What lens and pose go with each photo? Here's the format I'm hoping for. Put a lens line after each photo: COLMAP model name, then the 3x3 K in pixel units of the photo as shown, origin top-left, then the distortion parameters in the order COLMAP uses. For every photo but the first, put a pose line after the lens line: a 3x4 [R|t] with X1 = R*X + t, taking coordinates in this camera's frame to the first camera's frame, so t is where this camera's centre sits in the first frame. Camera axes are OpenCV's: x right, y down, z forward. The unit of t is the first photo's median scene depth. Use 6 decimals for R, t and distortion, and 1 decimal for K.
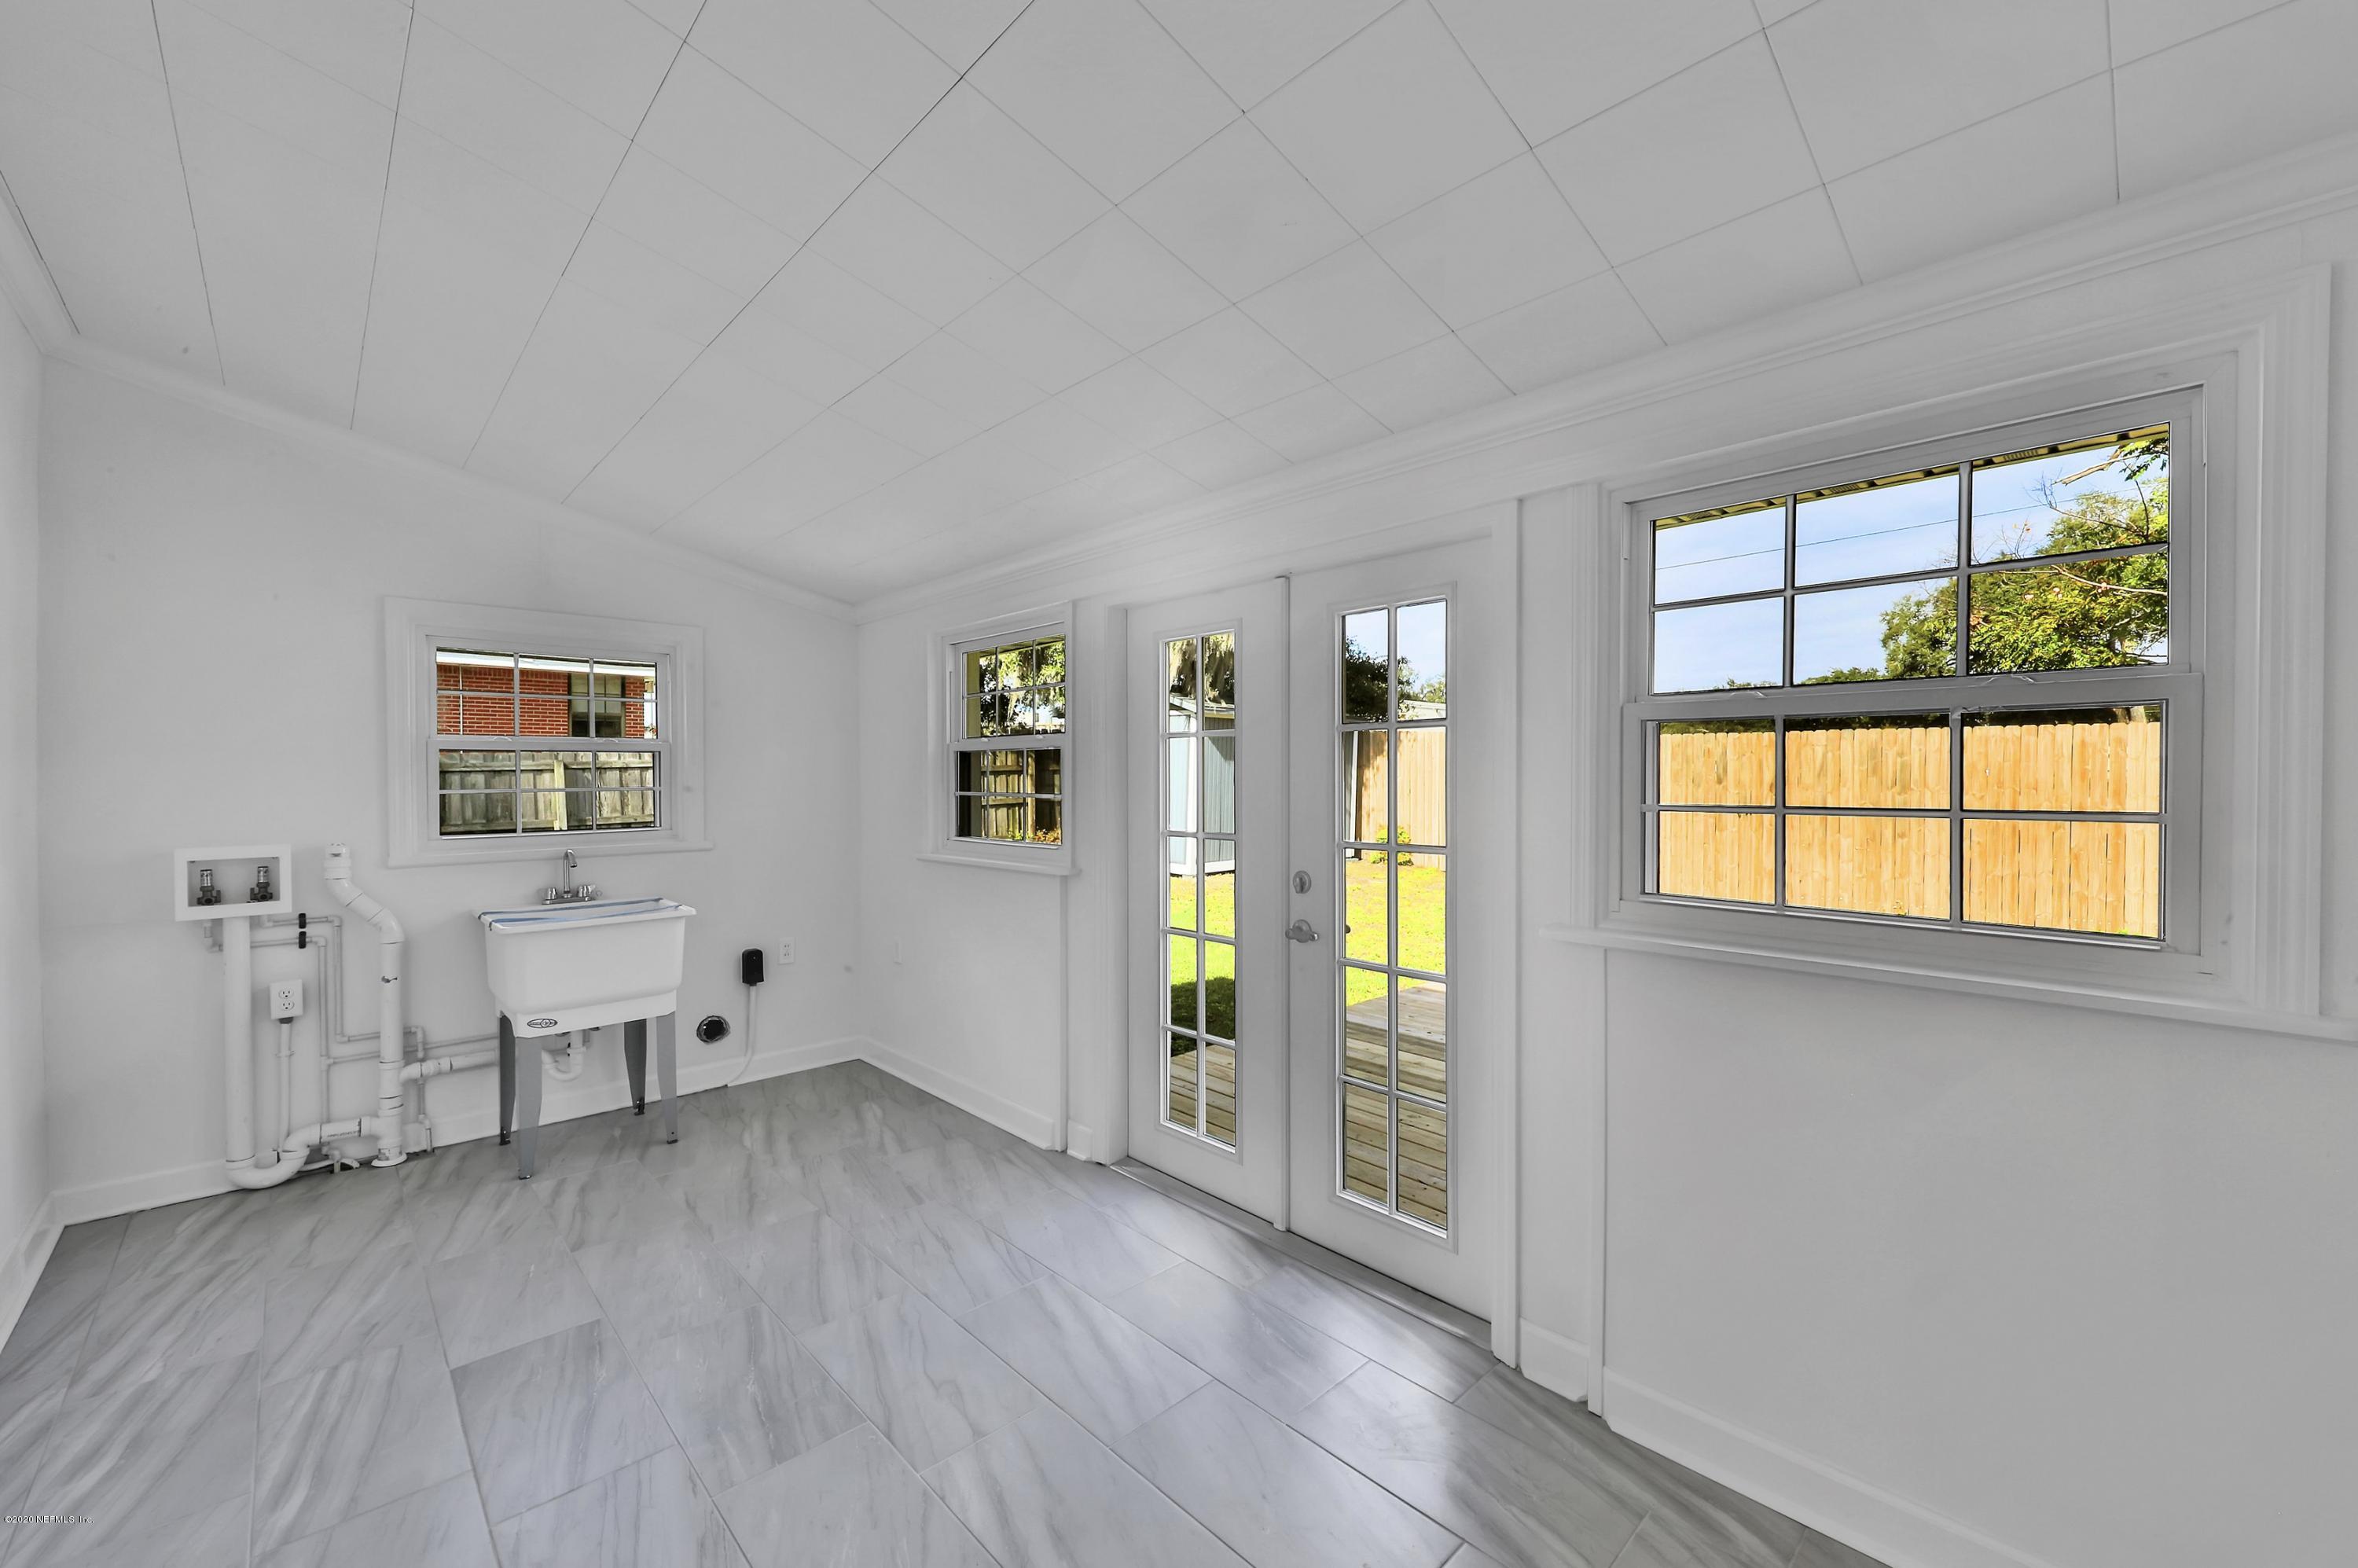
lens RADIAL K [[898.4, 0, 1180.3], [0, 898.4, 790.4], [0, 0, 1]] dist [-0.000074, -0.000109]
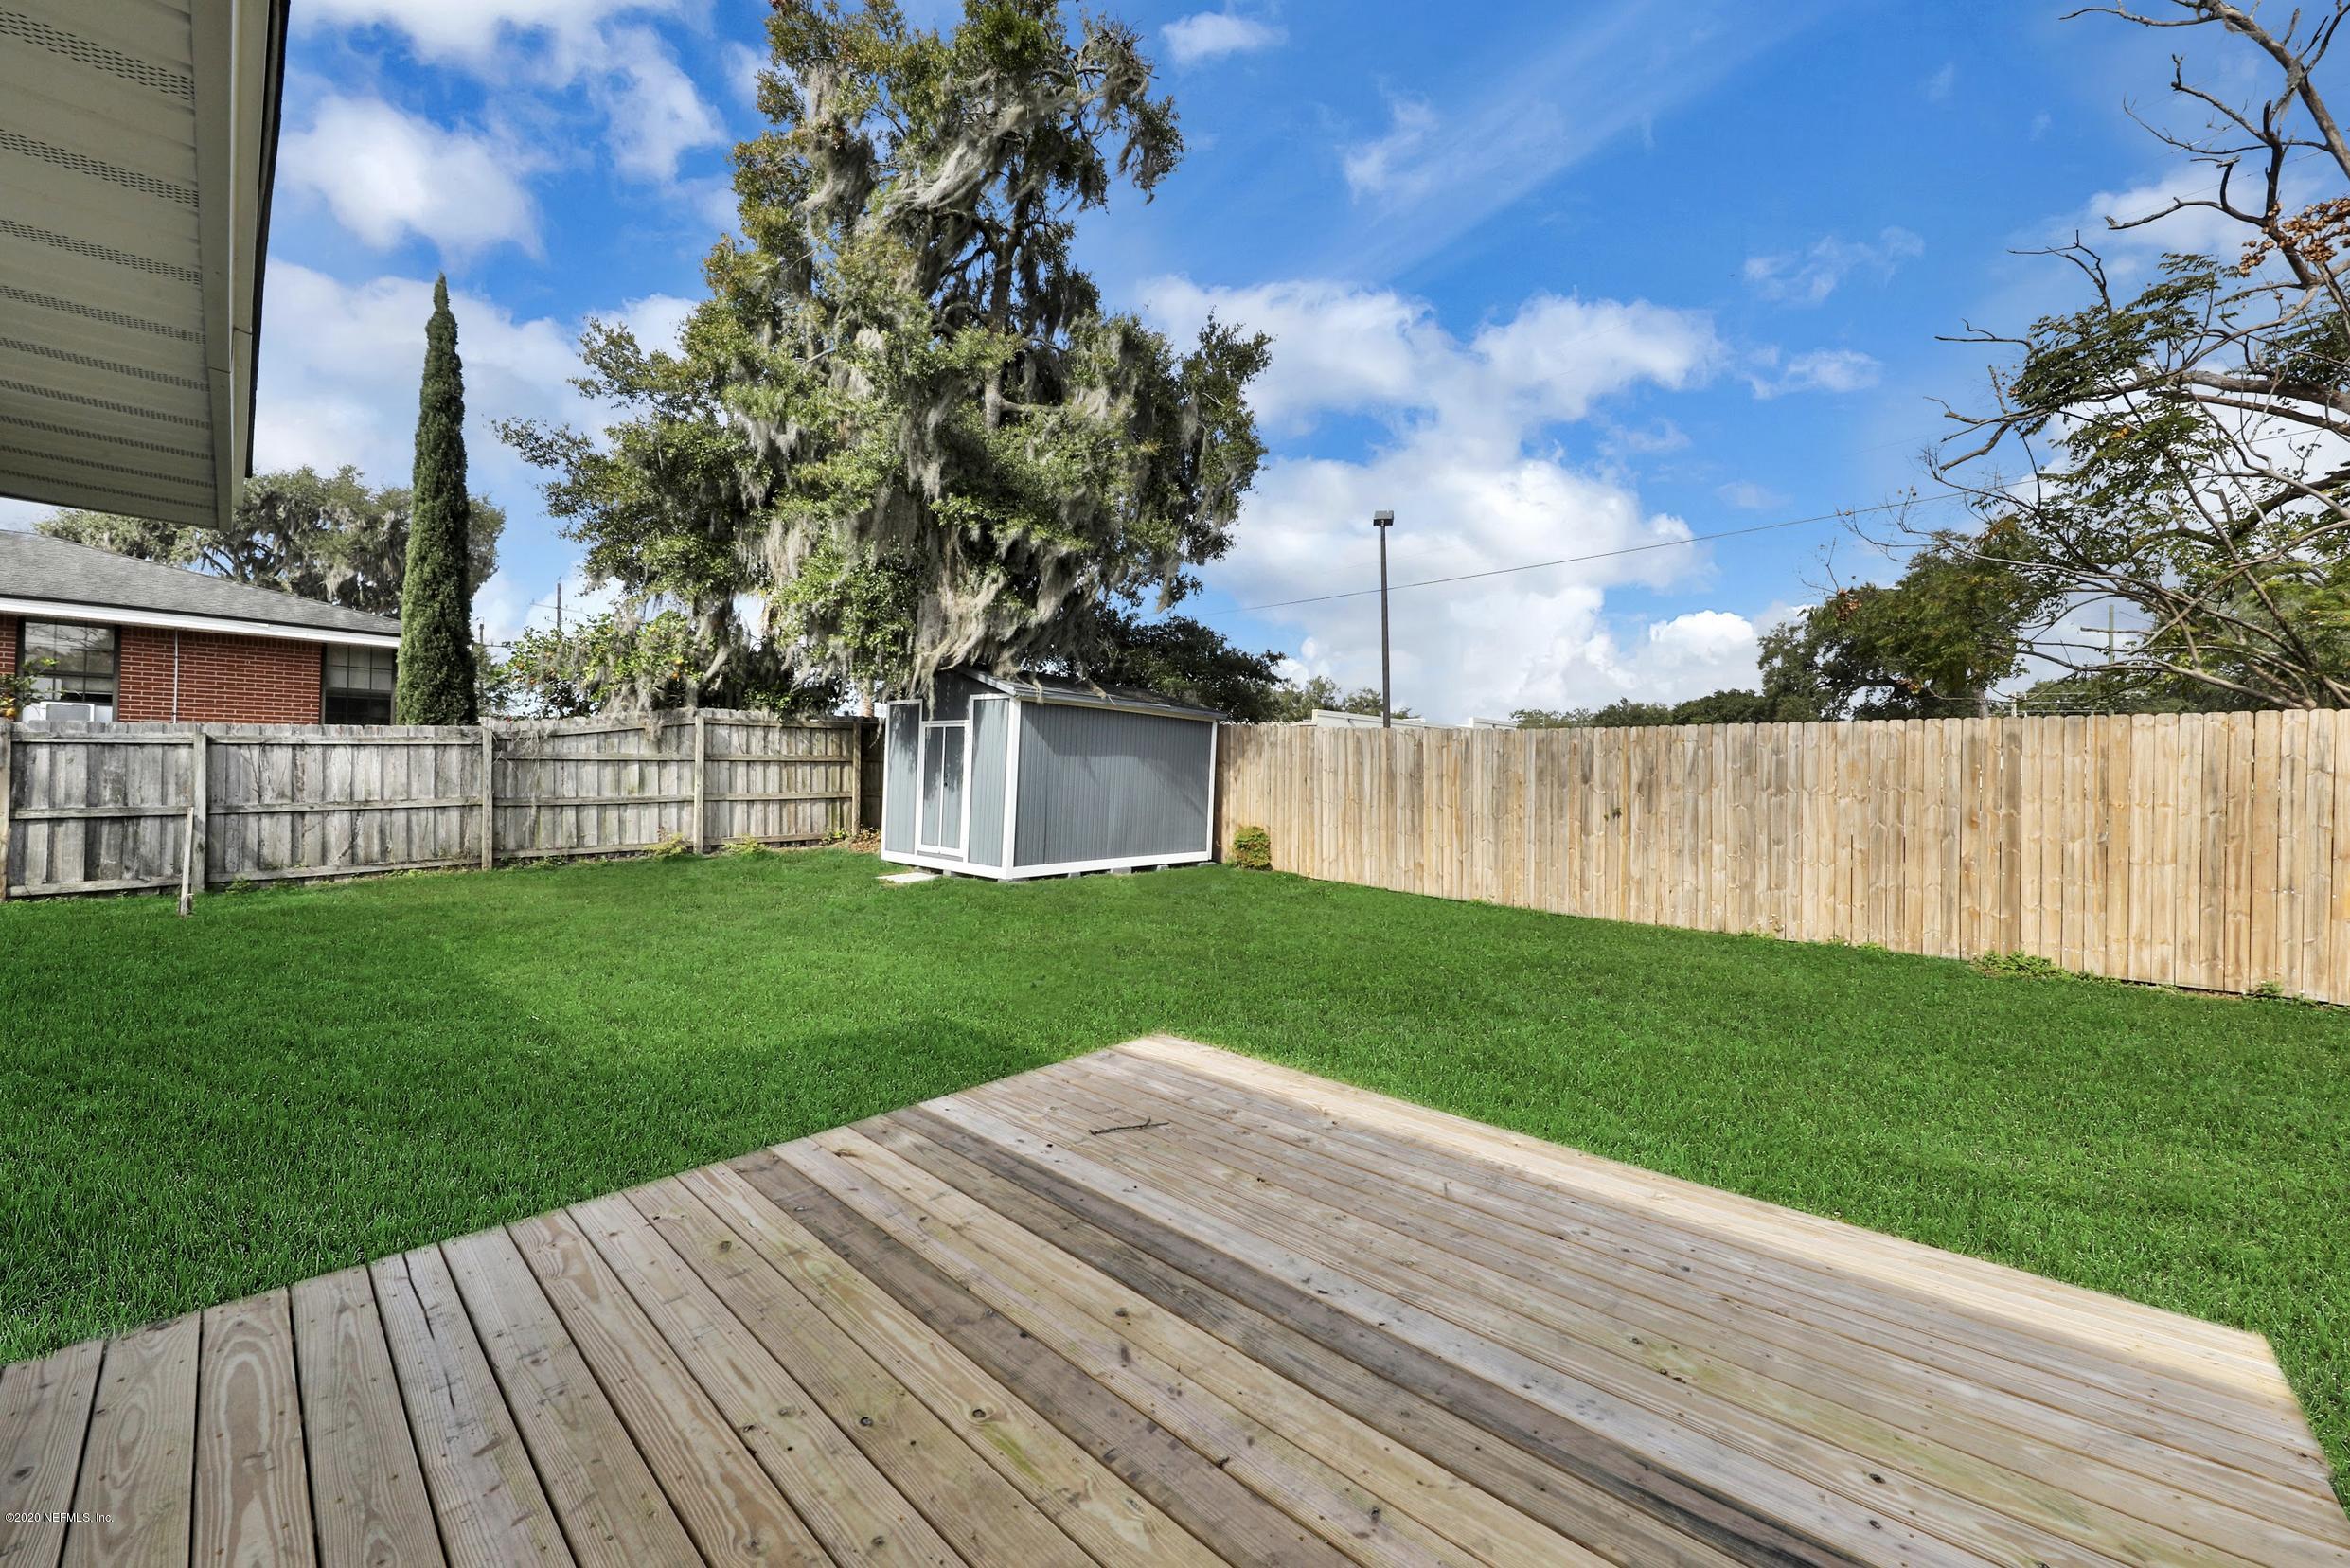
lens RADIAL K [[858.7, 0, 1169.2], [0, 858.7, 784.3], [0, 0, 1]] dist [0.001686, 0.000061]
pose [[0.997987, 0.014118, 0.061832, 0.130937], [-0.013263, 0.999811, -0.014215, 0.011988], [-0.062021, 0.013367, 0.997985, 0.164727]]
